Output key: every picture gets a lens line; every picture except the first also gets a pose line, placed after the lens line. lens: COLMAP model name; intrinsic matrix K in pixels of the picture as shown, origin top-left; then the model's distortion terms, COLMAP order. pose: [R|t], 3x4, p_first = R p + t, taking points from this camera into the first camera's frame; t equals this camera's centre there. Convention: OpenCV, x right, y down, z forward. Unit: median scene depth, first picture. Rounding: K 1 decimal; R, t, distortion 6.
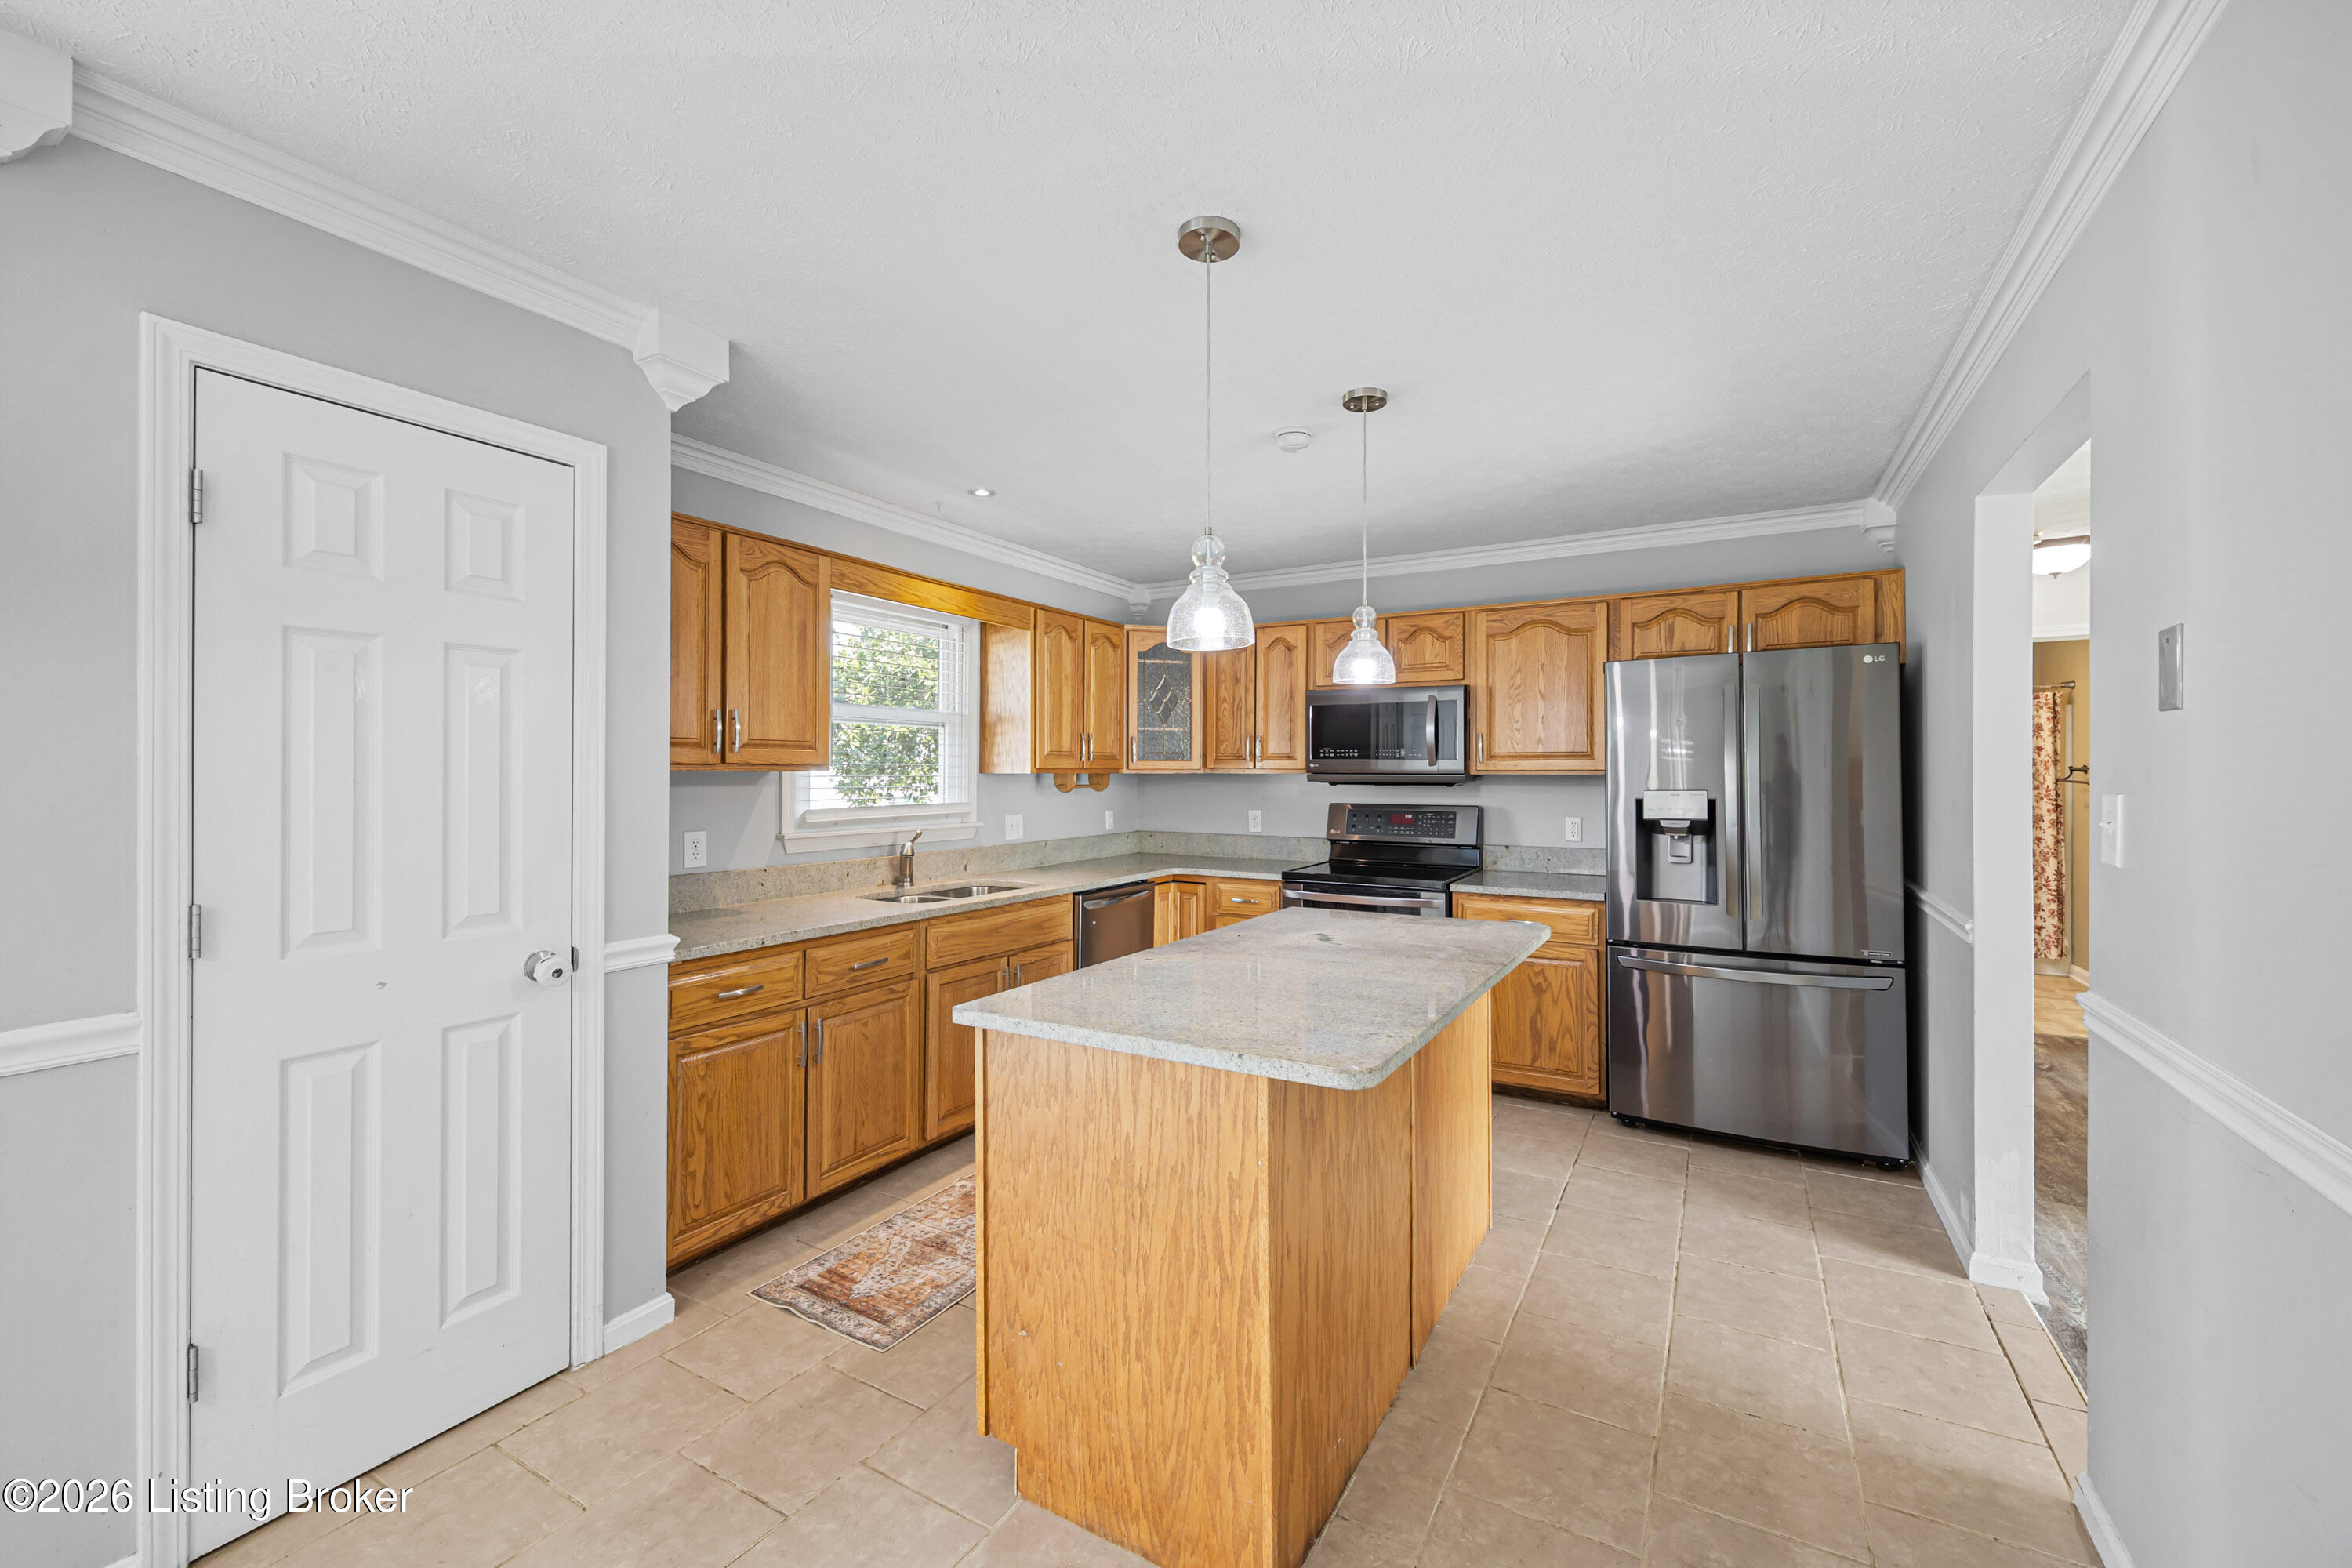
lens RADIAL K [[953.1, 0, 1187.7], [0, 953.1, 767.9], [0, 0, 1]] dist [0.002567, 0.000018]
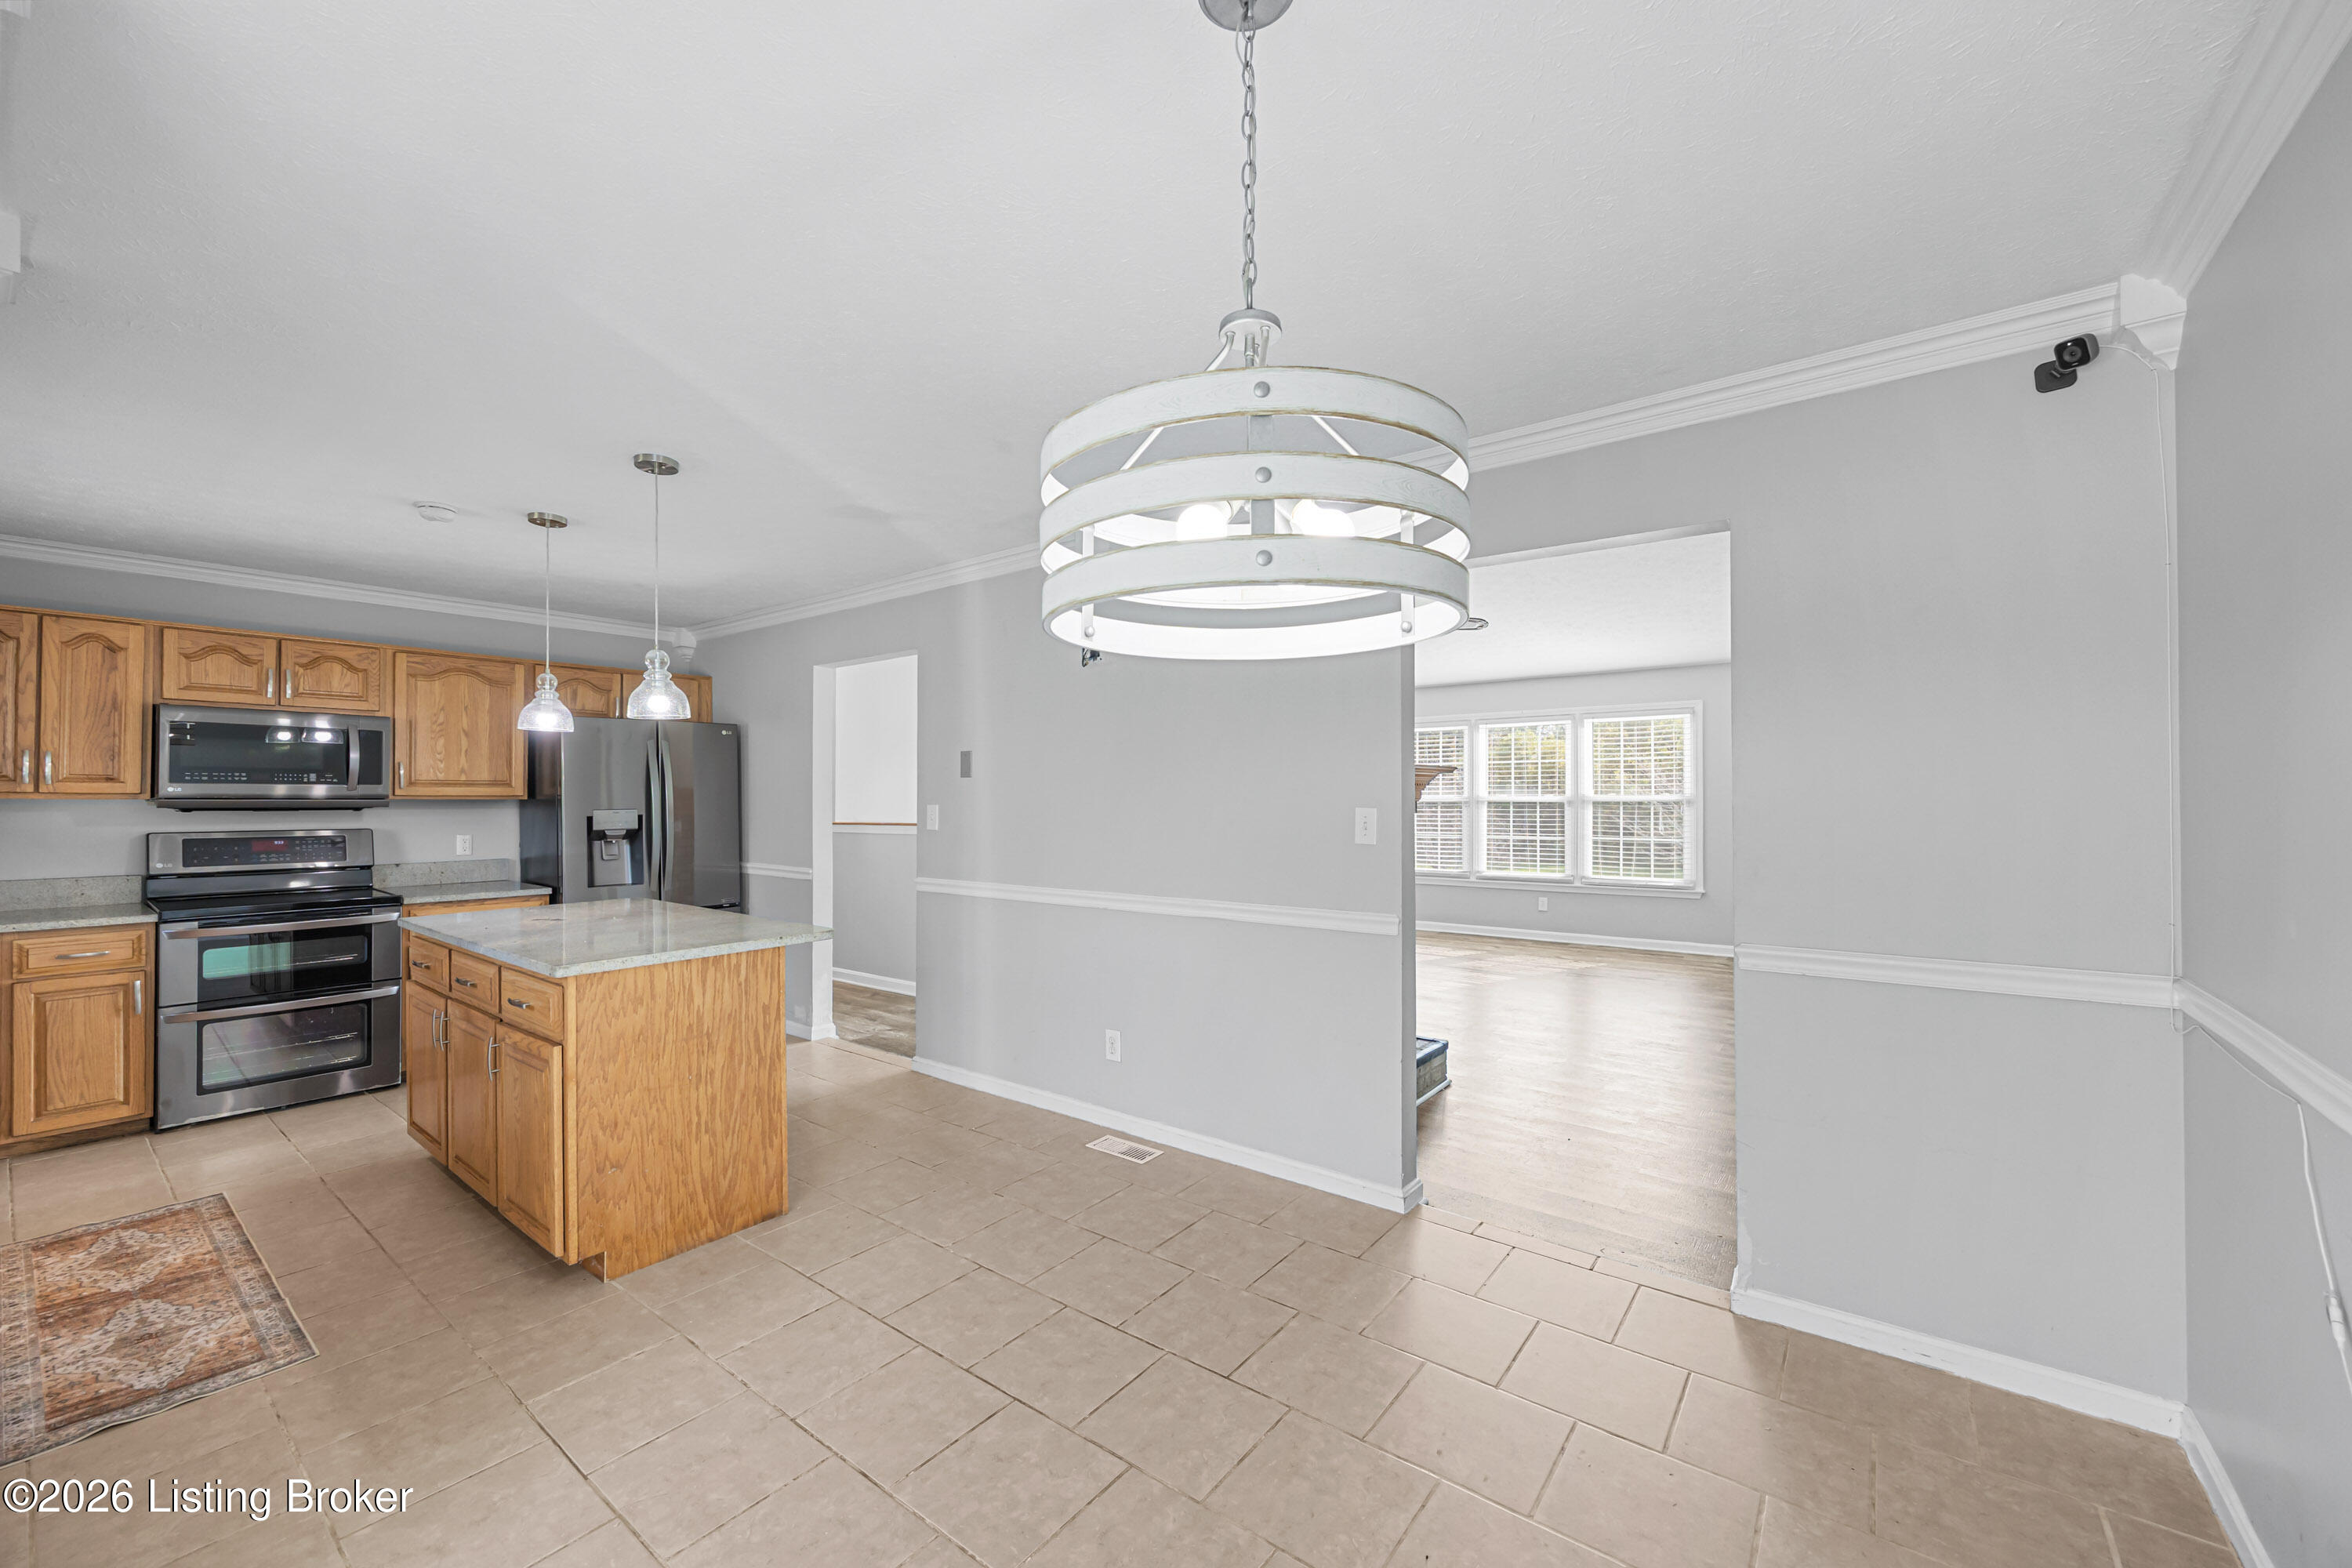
lens RADIAL K [[914.4, 0, 1151.4], [0, 914.4, 793.7], [0, 0, 1]] dist [-0.006881, -0.000206]
pose [[0.154719, 0.003241, 0.987953, -0.754588], [-0.004021, 0.999988, -0.002651, -0.000282], [-0.987950, -0.003562, 0.154730, -0.030127]]
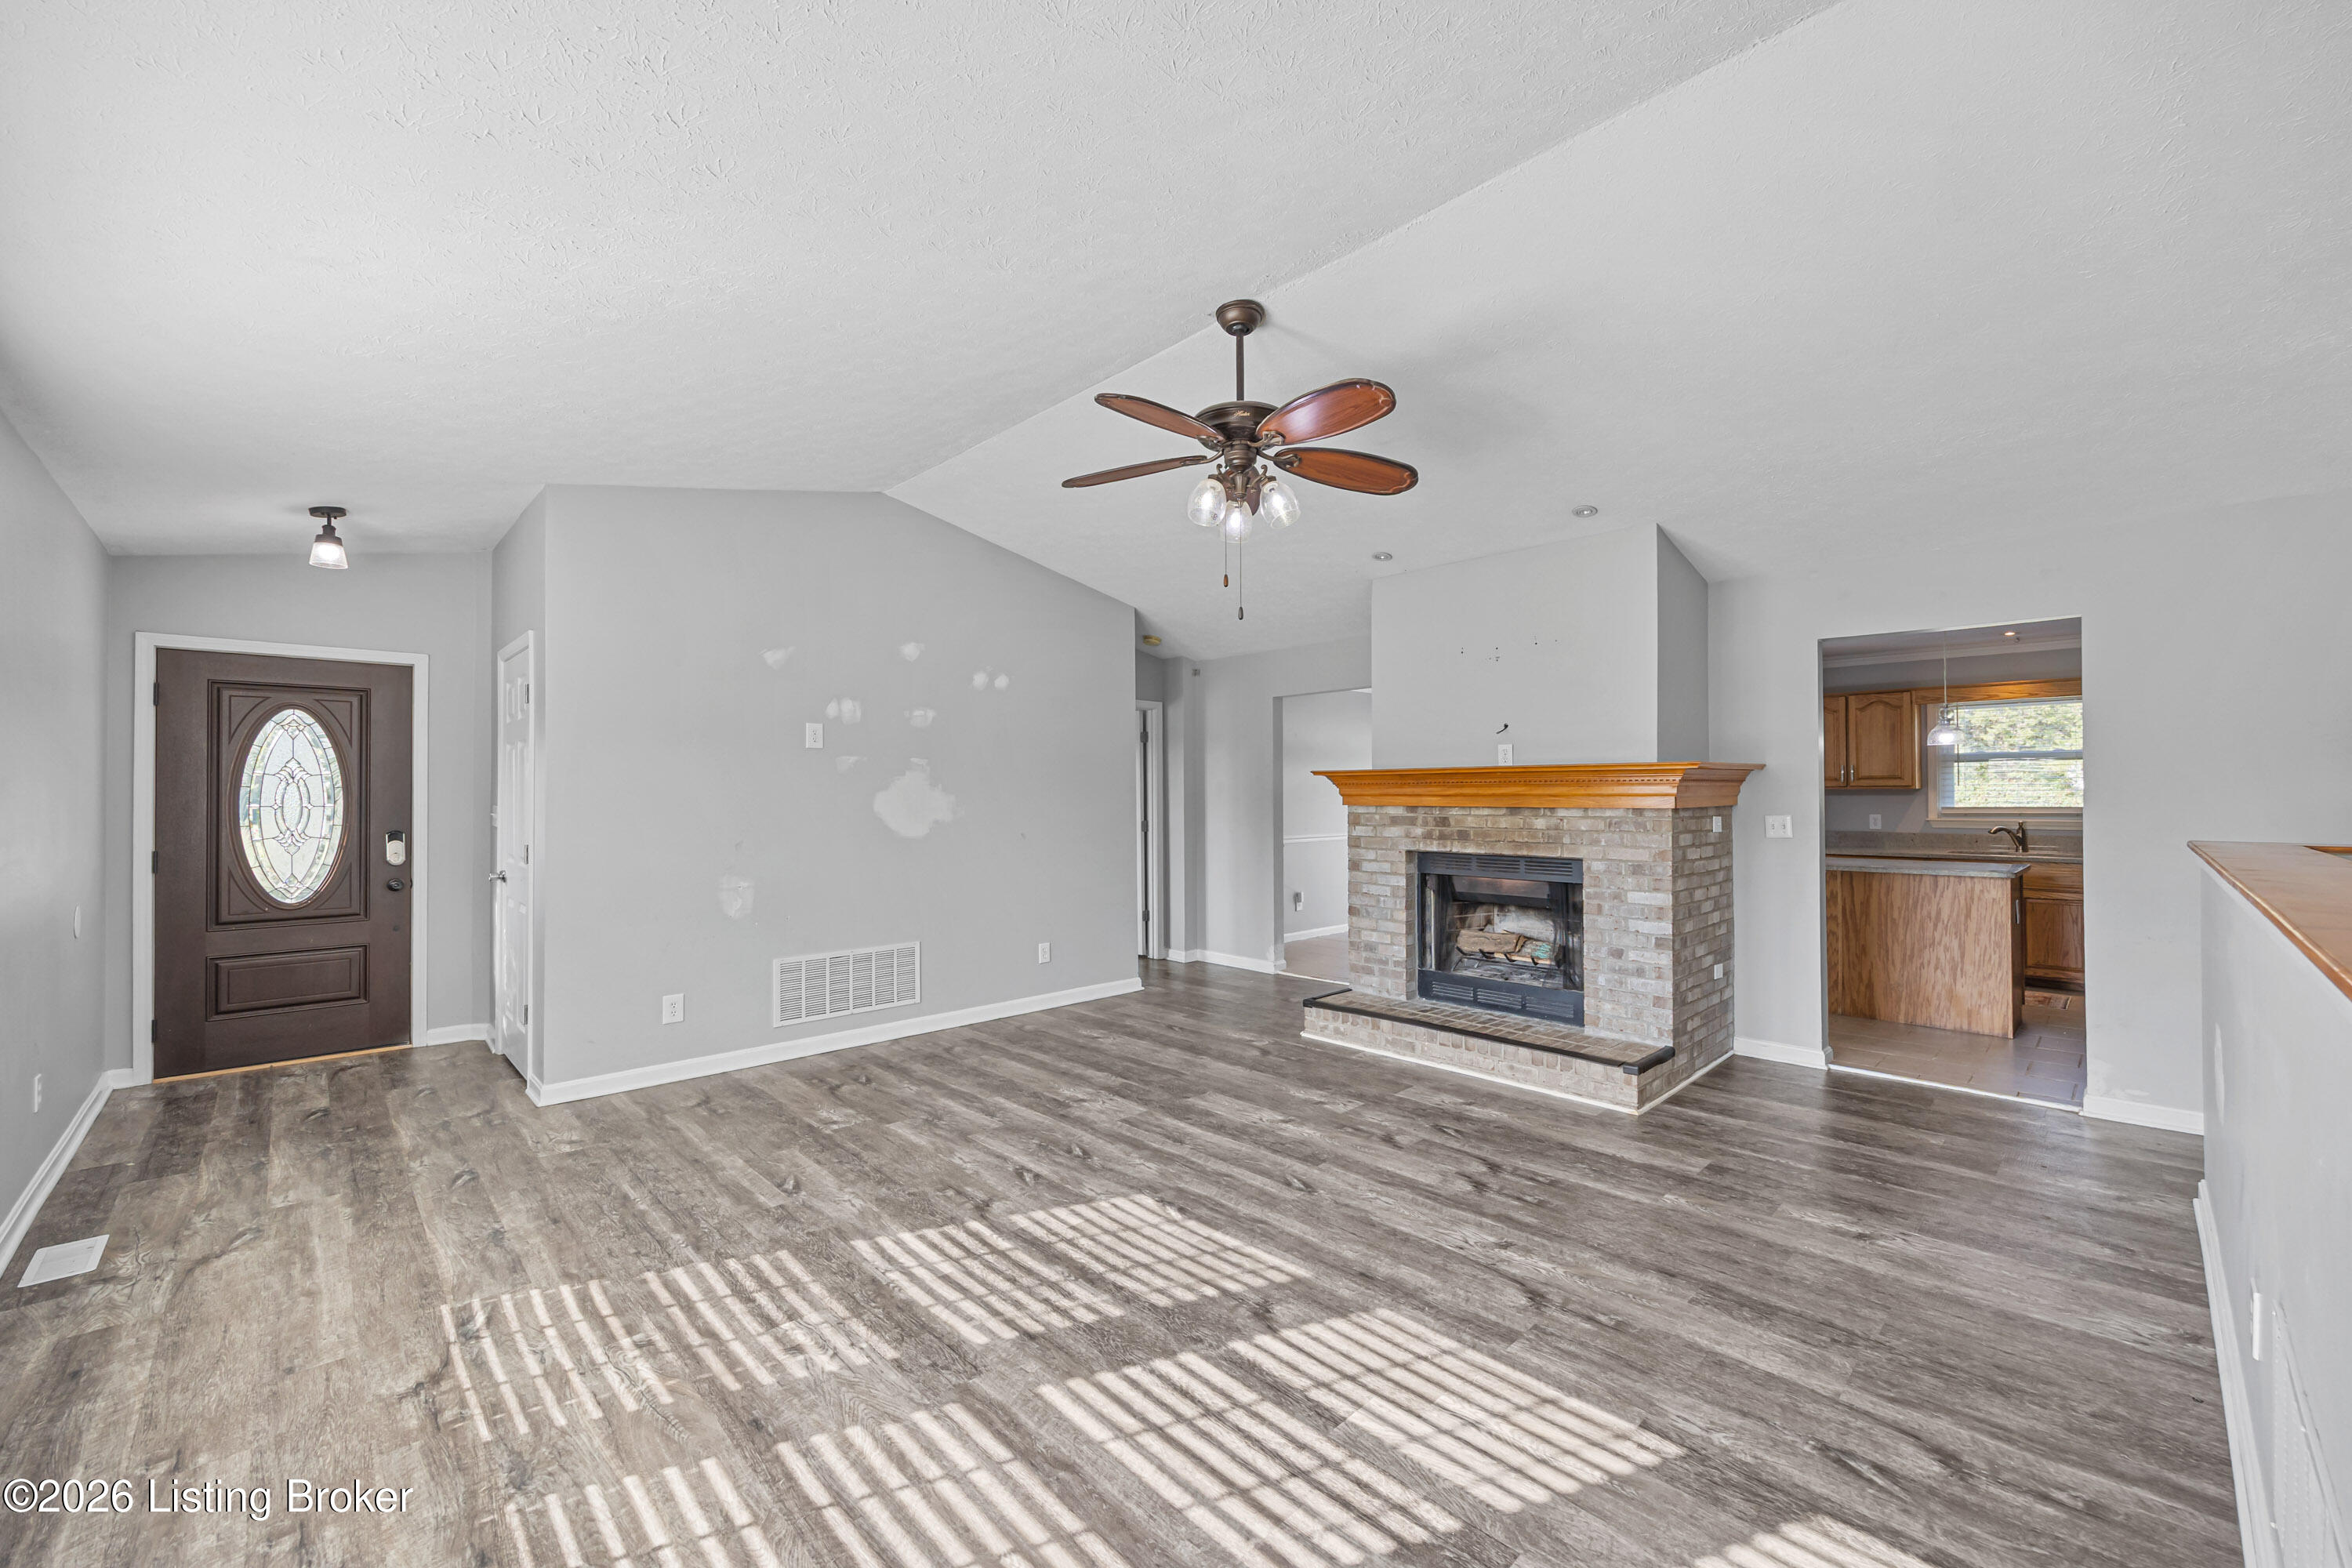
lens RADIAL K [[900.1, 0, 1174.4], [0, 900.1, 796.0], [0, 0, 1]] dist [-0.001745, -0.000235]
pose [[-0.278340, -0.004021, -0.960474, 2.067048], [0.013690, 0.999873, -0.008153, 0.014389], [0.960385, -0.015418, -0.278249, -0.063730]]
